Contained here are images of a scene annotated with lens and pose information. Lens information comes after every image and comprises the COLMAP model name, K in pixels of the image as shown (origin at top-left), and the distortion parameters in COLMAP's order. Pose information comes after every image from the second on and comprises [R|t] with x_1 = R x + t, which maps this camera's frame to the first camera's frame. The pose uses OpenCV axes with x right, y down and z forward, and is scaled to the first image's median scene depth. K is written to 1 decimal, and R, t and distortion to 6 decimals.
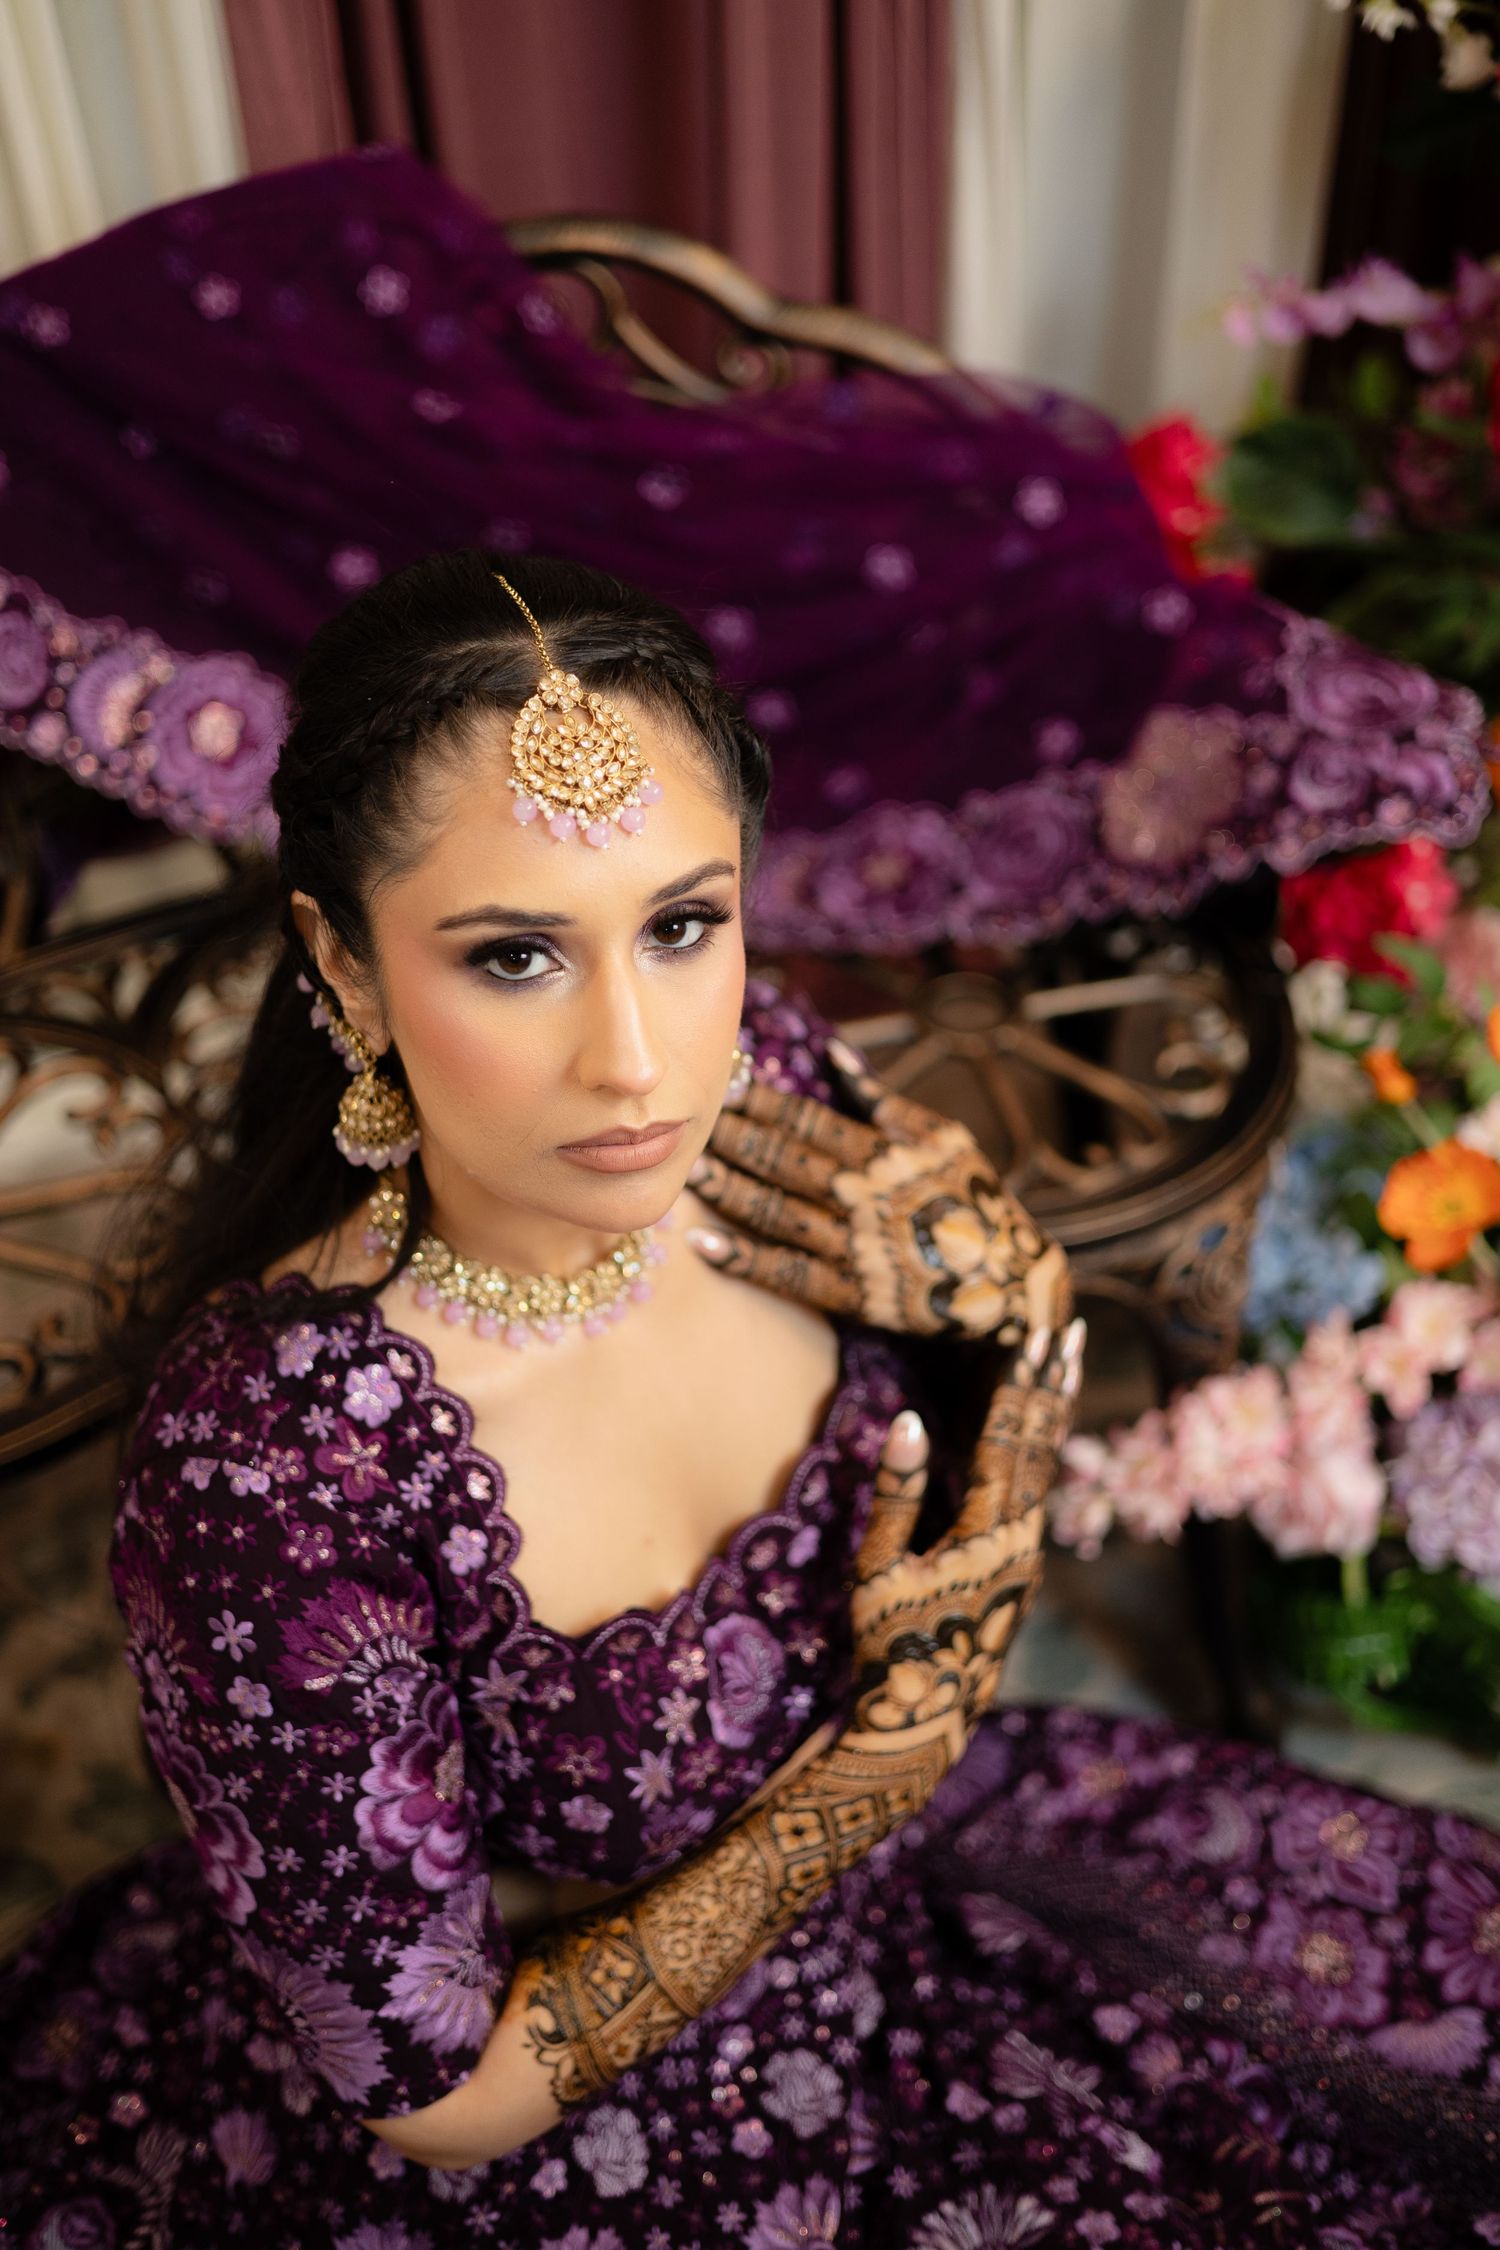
lens RADIAL K [[3277.9, 0, 754.5], [0, 3277.9, 1114.1], [0, 0, 1]] dist [0.015026, -0.035157]
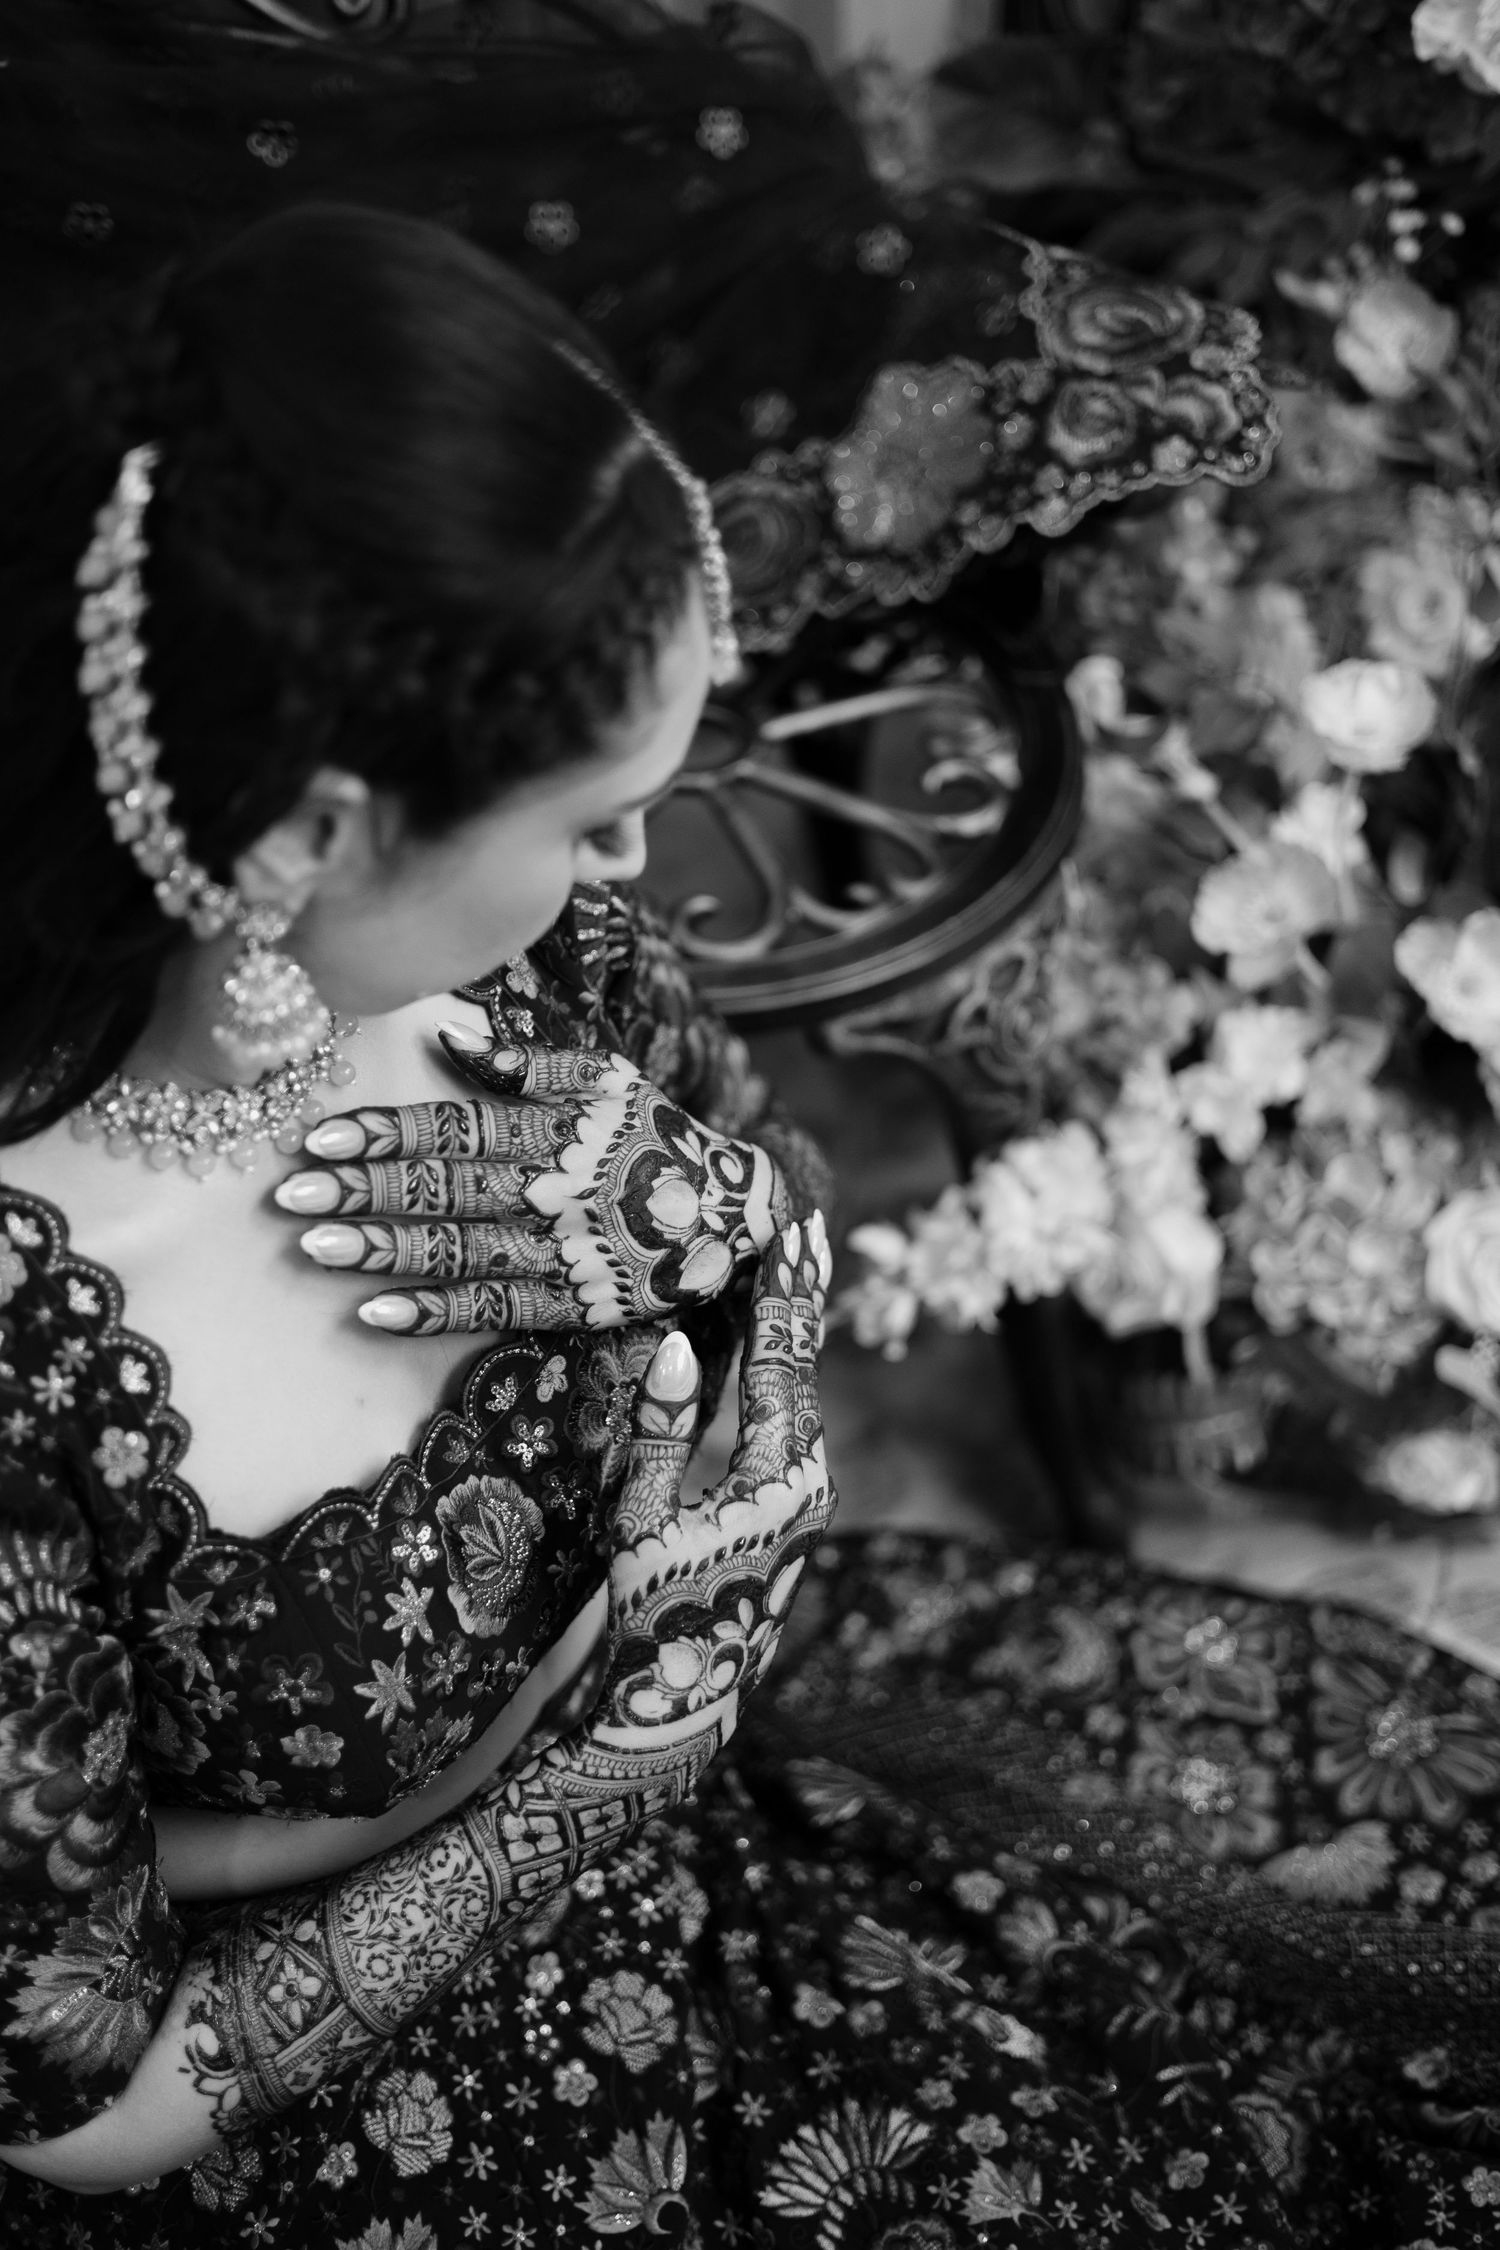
lens RADIAL K [[3346.4, 0, 750.0], [0, 3346.4, 1125.0], [0, 0, 1]] dist [0.033776, 0.097485]
pose [[0.992599, -0.099510, 0.069601, 0.008600], [0.095421, 0.993639, 0.059805, 0.017380], [-0.075109, -0.052721, 0.995781, 0.128861]]
